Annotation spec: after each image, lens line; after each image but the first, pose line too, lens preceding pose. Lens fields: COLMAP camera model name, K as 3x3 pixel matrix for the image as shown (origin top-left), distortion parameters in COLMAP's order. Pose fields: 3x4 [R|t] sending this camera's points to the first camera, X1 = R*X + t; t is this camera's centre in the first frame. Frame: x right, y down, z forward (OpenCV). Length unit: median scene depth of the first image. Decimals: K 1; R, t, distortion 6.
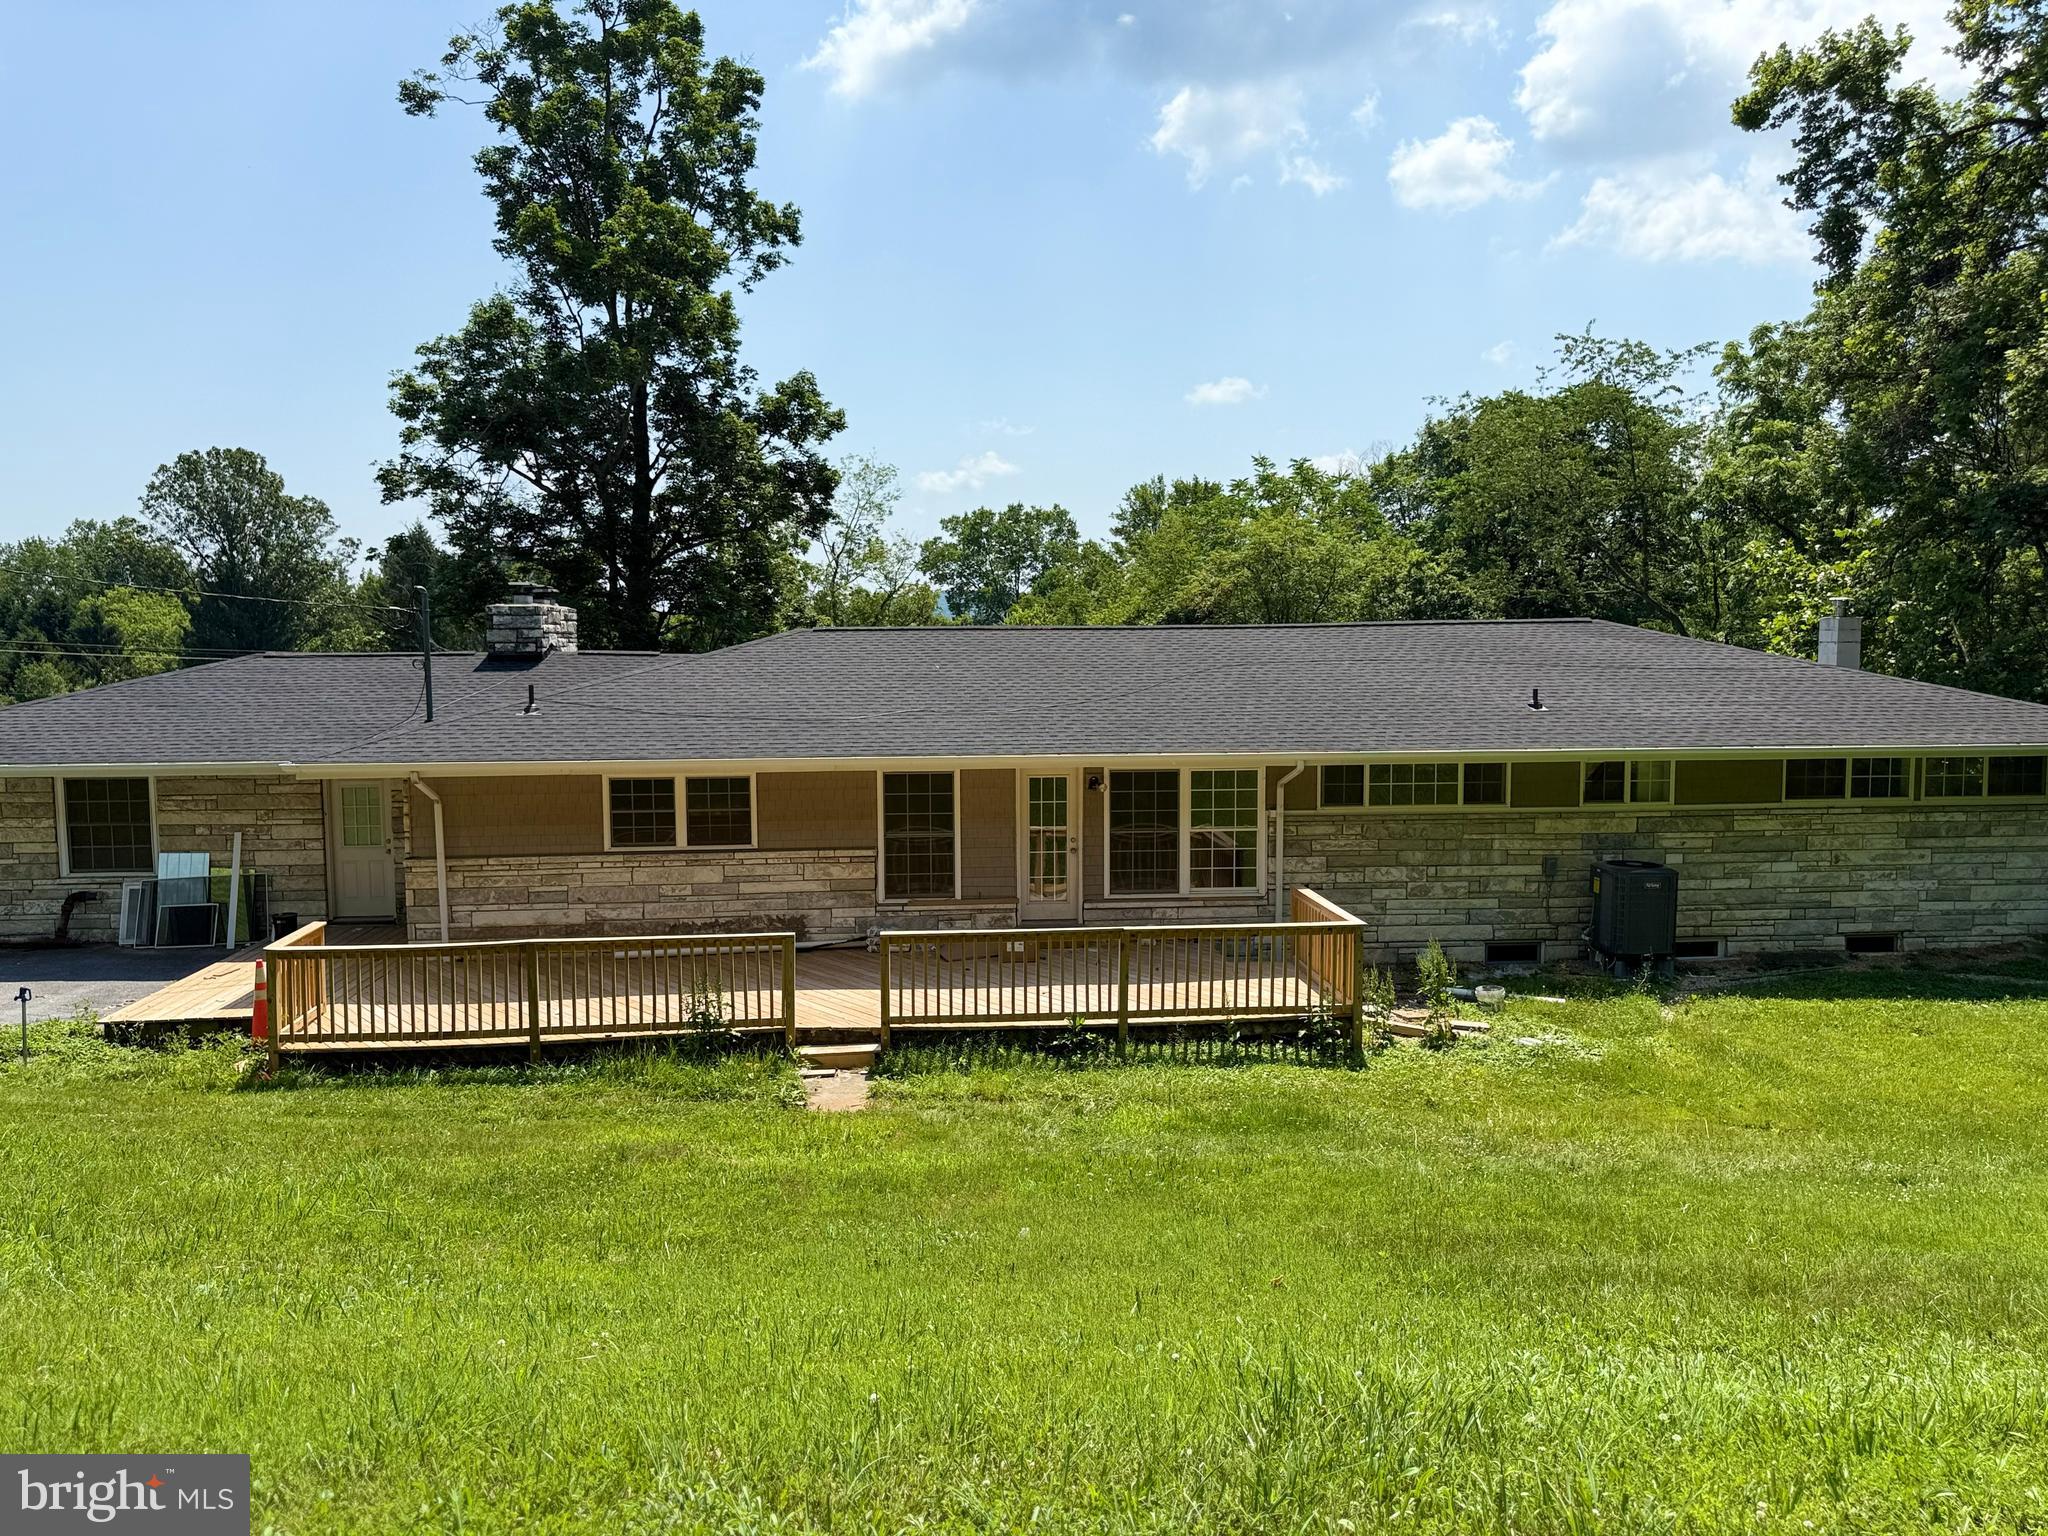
lens RADIAL K [[1437.3, 0, 1033.2], [0, 1437.3, 780.2], [0, 0, 1]] dist [0.117485, -0.199827]
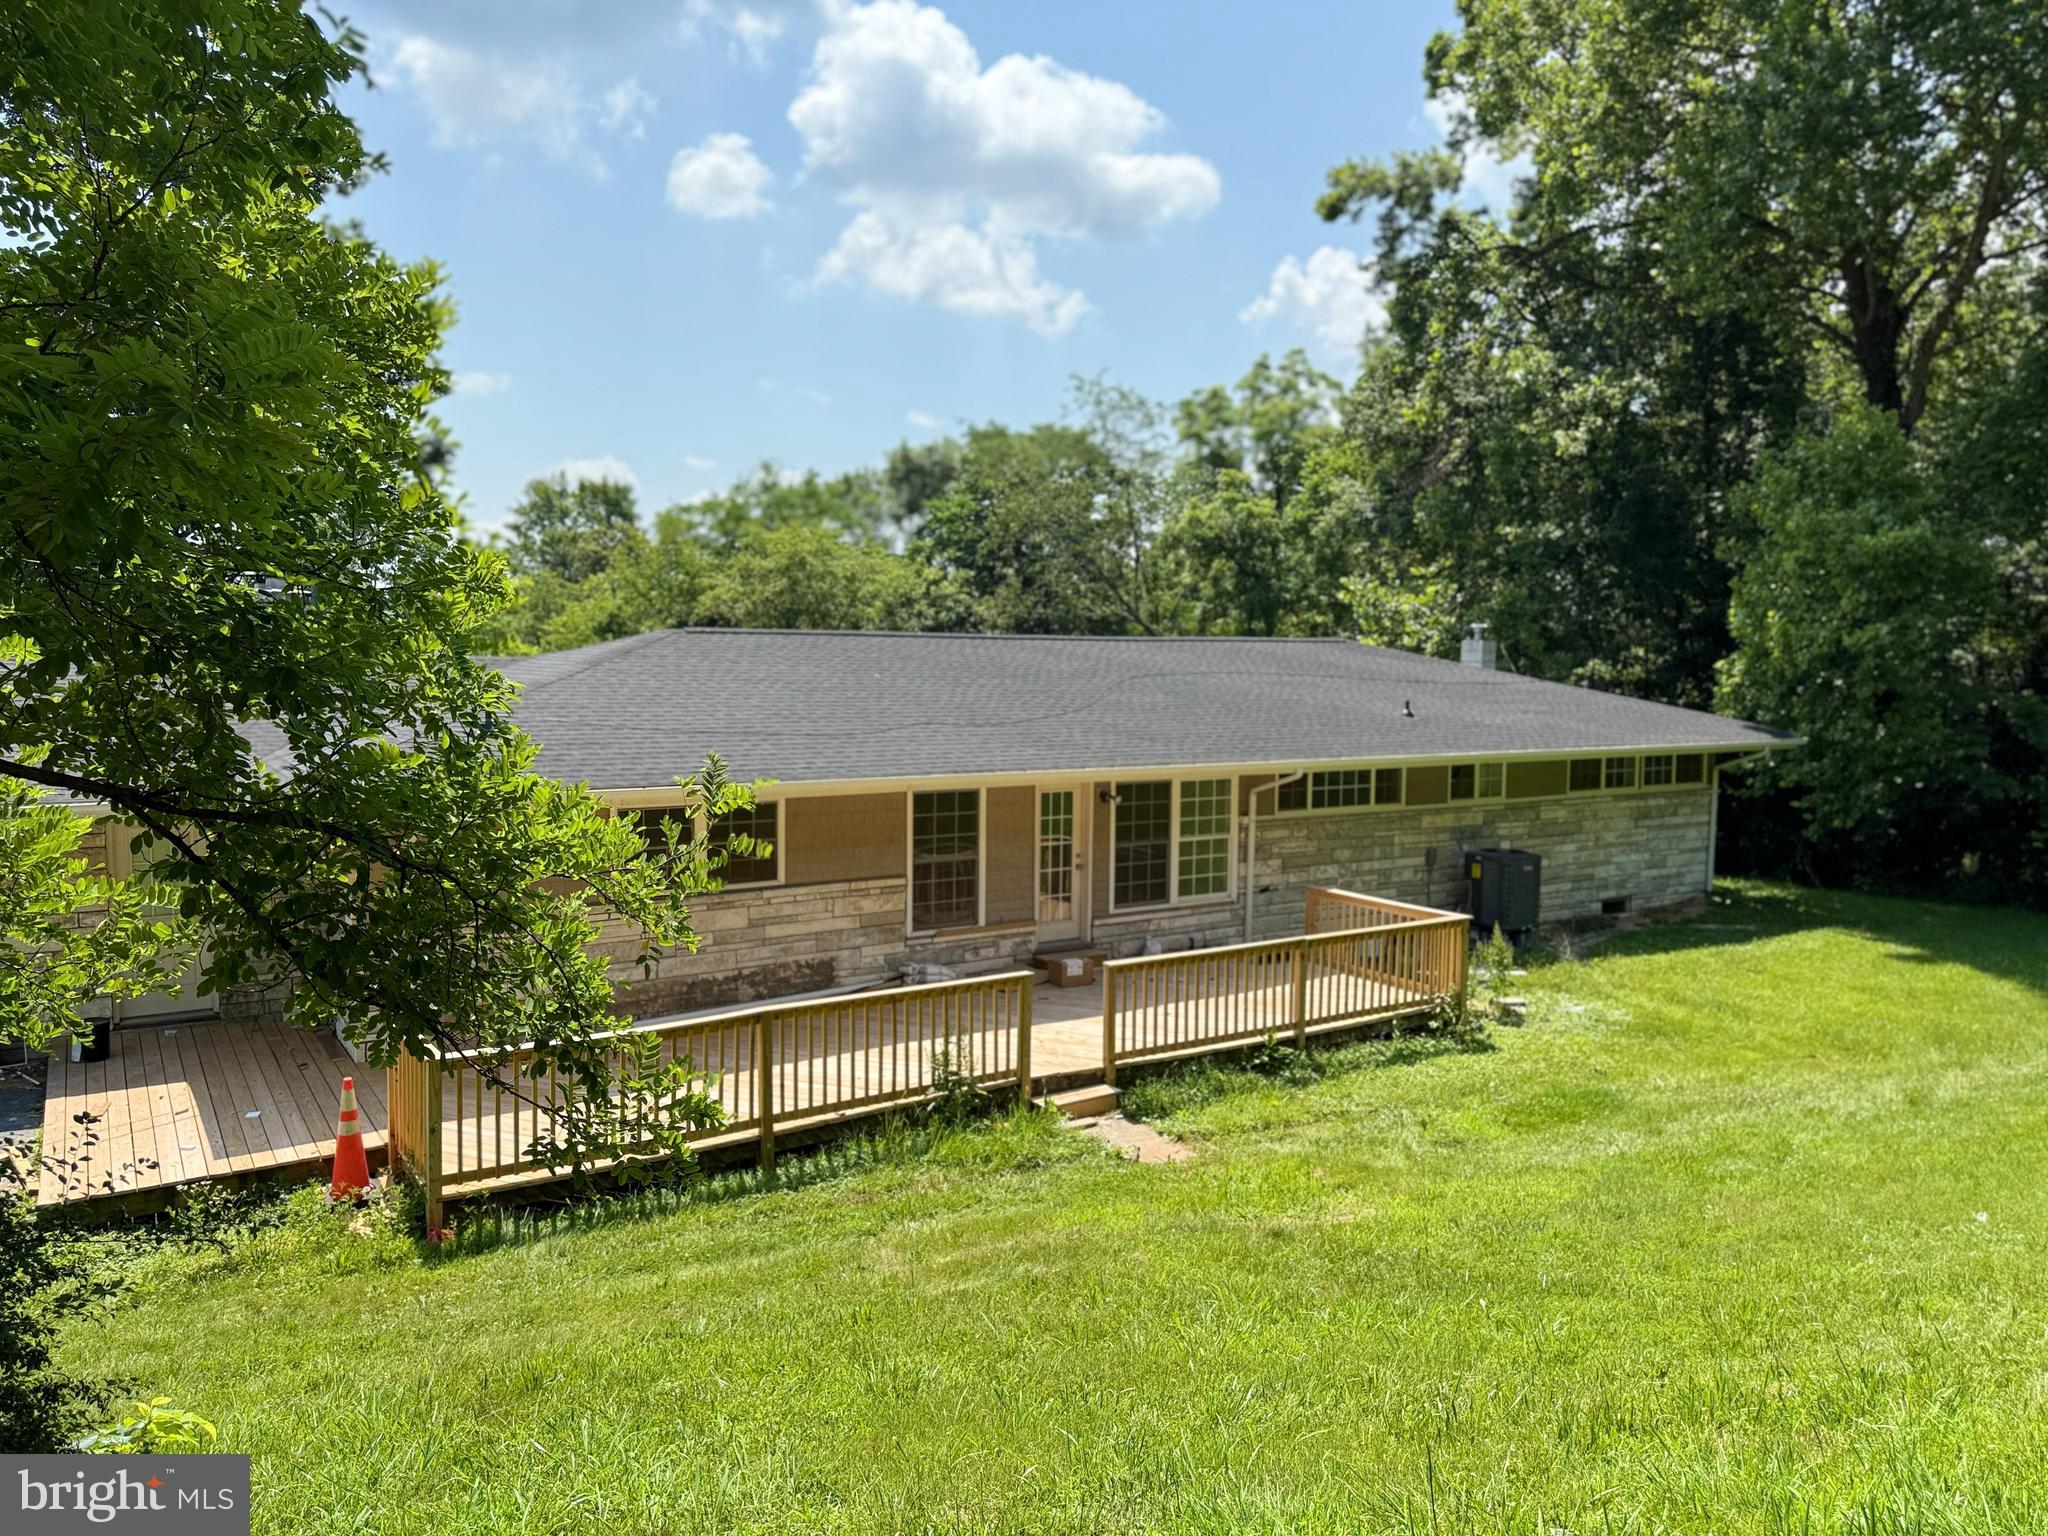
lens RADIAL K [[1440.4, 0, 1016.9], [0, 1440.4, 743.2], [0, 0, 1]] dist [0.115528, 0.000821]
pose [[0.875309, -0.015896, 0.483302, -0.484347], [0.031795, 0.999189, -0.024720, -0.011666], [-0.482517, 0.037004, 0.875105, 0.165377]]
